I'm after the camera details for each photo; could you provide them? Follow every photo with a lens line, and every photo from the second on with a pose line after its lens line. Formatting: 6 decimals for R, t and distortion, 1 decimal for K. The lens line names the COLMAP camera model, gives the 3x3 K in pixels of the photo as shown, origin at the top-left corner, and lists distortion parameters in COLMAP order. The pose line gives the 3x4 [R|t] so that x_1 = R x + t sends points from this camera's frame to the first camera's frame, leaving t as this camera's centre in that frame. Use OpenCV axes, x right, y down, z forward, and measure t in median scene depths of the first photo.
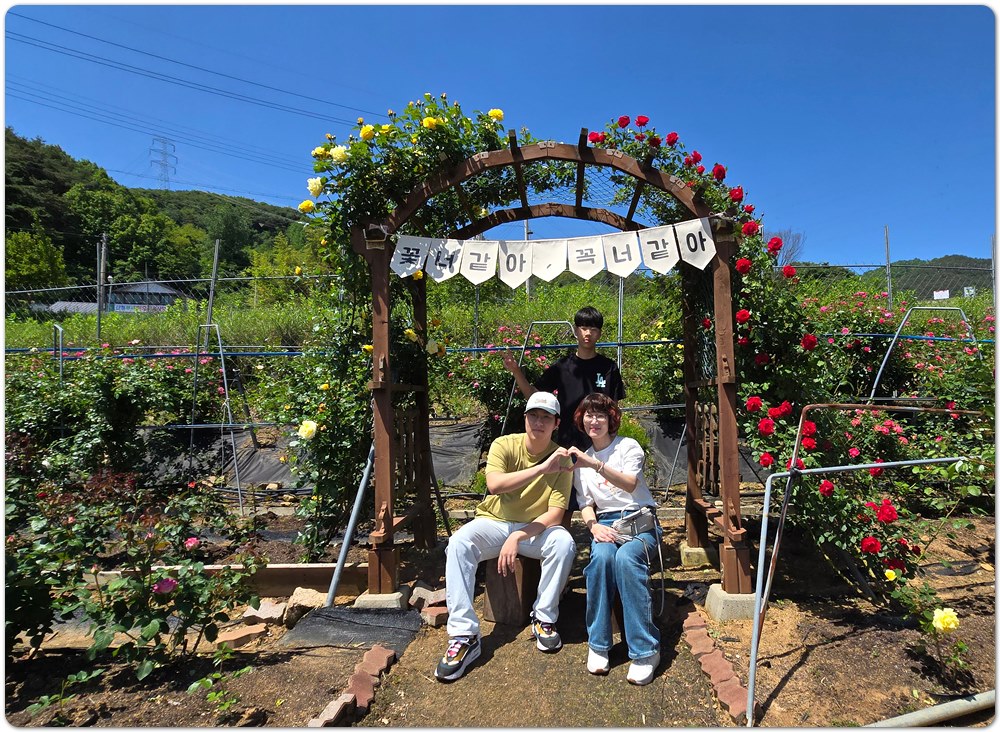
lens RADIAL K [[639.2, 0, 501.1], [0, 639.2, 365.7], [0, 0, 1]] dist [-0.007752, 0.003467]
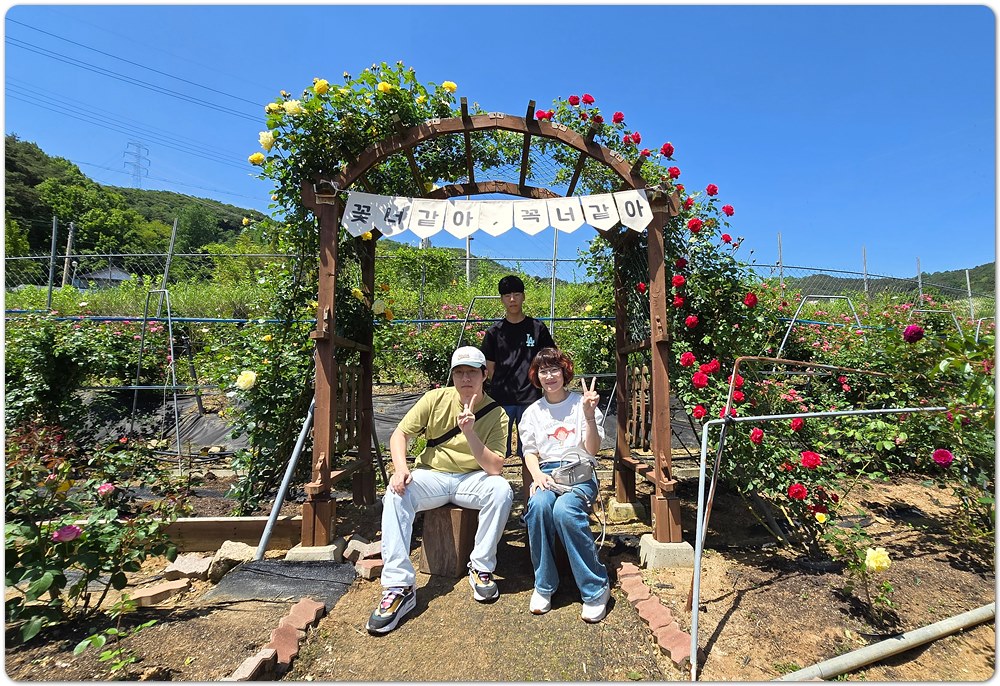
lens RADIAL K [[545.1, 0, 500.1], [0, 545.1, 345.2], [0, 0, 1]] dist [-0.010829, 0.005727]
pose [[0.993501, 0.035180, 0.108254, -0.006493], [-0.030561, 0.998563, -0.044030, 0.075587], [-0.109647, 0.040436, 0.993148, 0.125896]]
